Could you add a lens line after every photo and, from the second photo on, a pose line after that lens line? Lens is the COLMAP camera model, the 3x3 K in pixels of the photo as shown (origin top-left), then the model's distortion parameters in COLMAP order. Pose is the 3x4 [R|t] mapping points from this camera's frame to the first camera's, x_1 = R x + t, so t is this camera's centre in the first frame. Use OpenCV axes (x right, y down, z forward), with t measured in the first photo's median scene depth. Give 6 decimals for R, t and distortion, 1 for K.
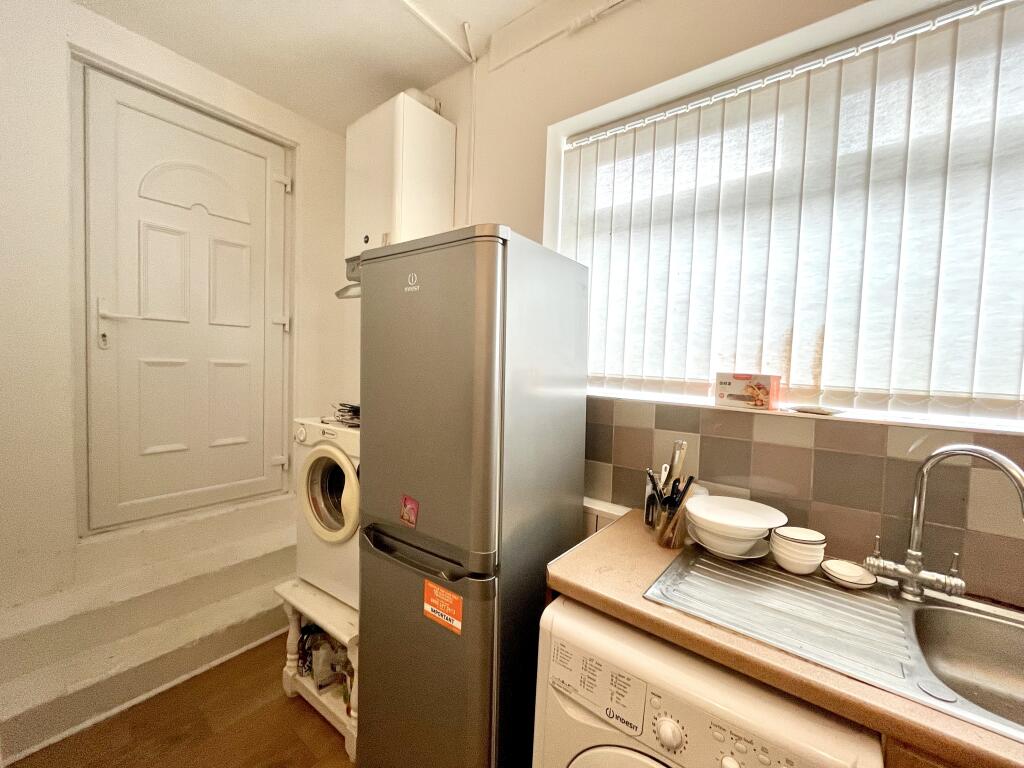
lens RADIAL K [[407.0, 0, 506.8], [0, 407.0, 381.5], [0, 0, 1]] dist [-0.000603, -0.000090]
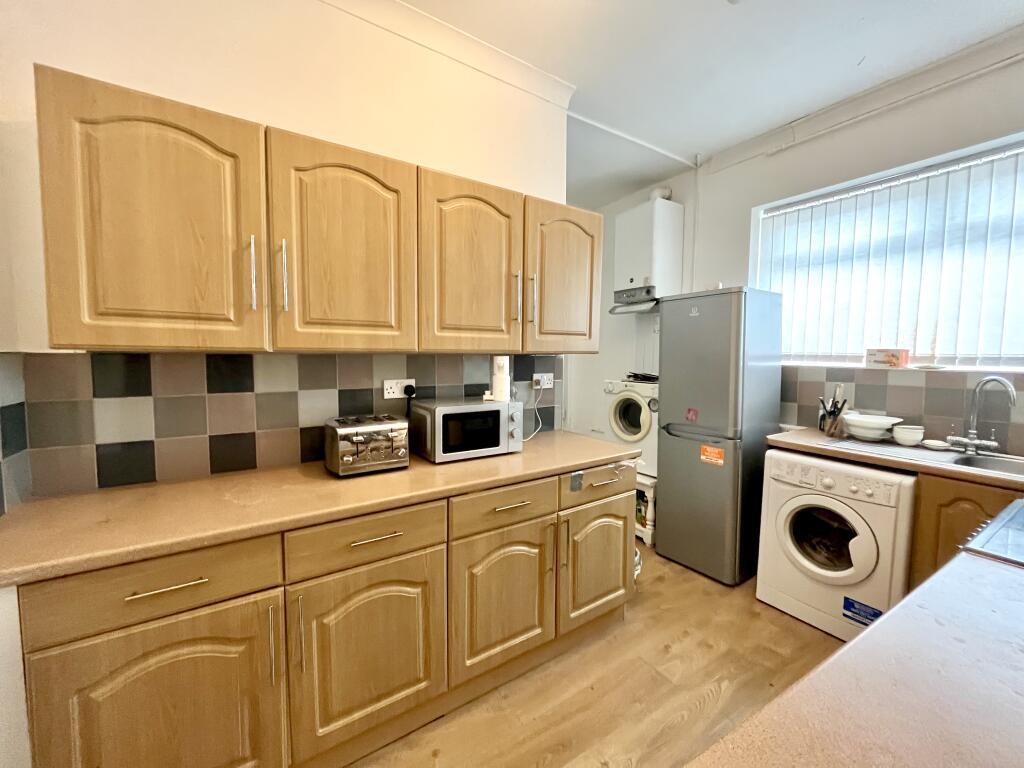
lens RADIAL K [[410.2, 0, 512.1], [0, 410.2, 380.4], [0, 0, 1]] dist [-0.001763, -0.000274]
pose [[0.946643, -0.005588, -0.322236, -0.404659], [0.010167, 0.999870, 0.012530, 0.083438], [0.322124, -0.015137, 0.946577, -1.289288]]
